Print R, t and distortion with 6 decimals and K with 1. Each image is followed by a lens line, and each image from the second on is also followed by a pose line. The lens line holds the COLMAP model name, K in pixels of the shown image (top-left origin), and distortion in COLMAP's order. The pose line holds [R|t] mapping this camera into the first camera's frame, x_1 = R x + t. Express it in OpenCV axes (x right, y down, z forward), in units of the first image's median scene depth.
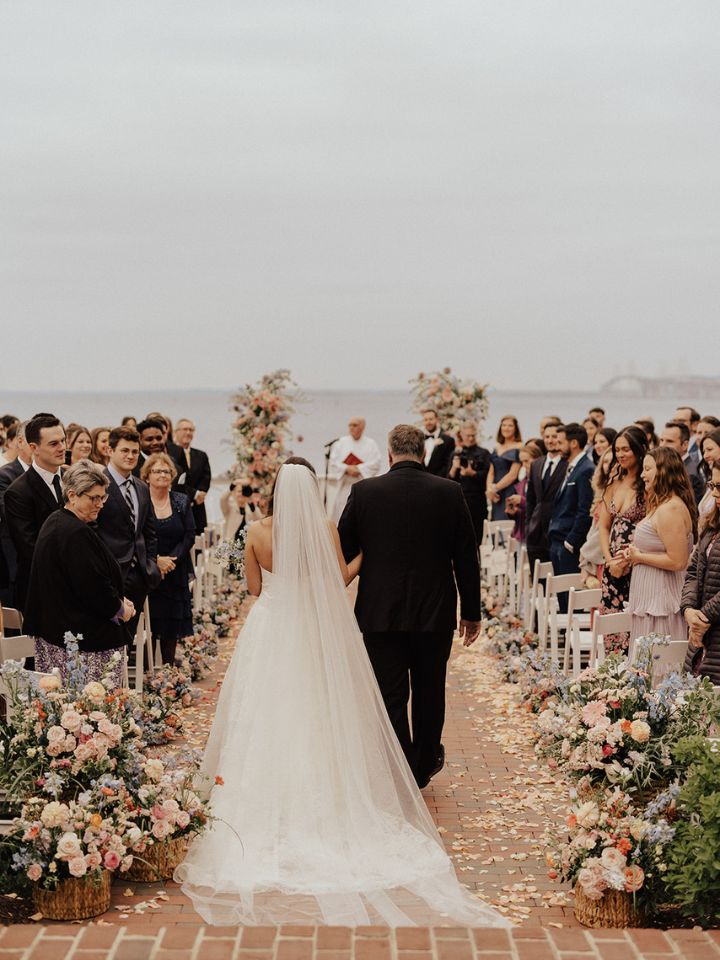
lens RADIAL K [[1423.2, 0, 360.0], [0, 1423.2, 480.0], [0, 0, 1]] dist [-0.032710, -0.136720]
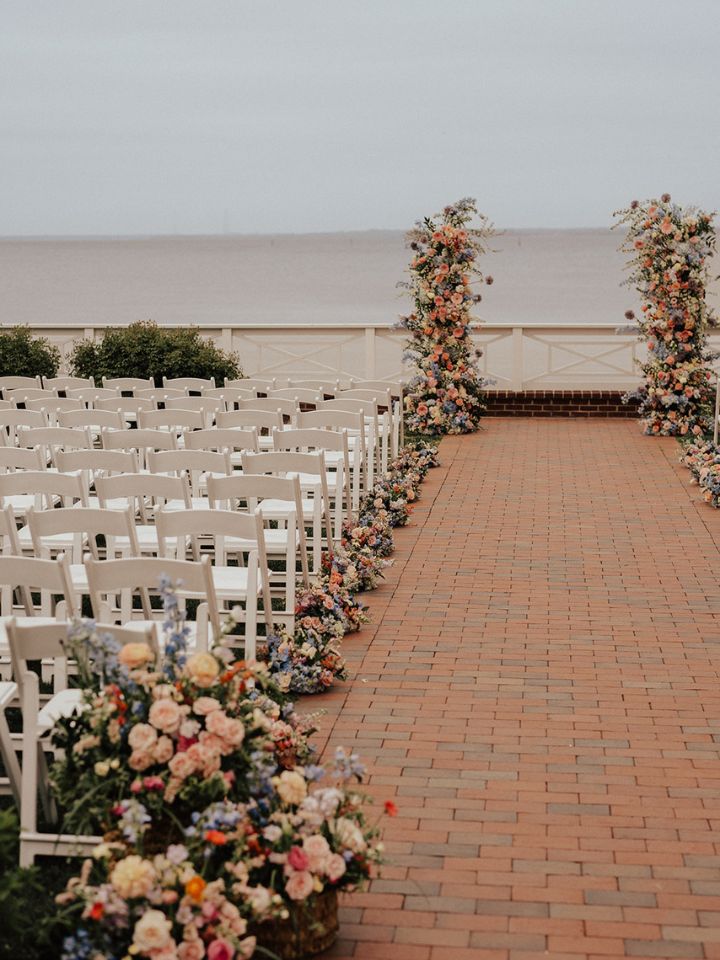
lens RADIAL K [[1453.3, 0, 344.3], [0, 1453.3, 409.1], [0, 0, 1]] dist [0.000304, 0.033195]
pose [[0.990898, 0.001371, -0.134607, -0.011097], [0.006552, 0.998272, 0.058397, -0.003876], [0.134454, -0.058747, 0.989177, 0.126415]]
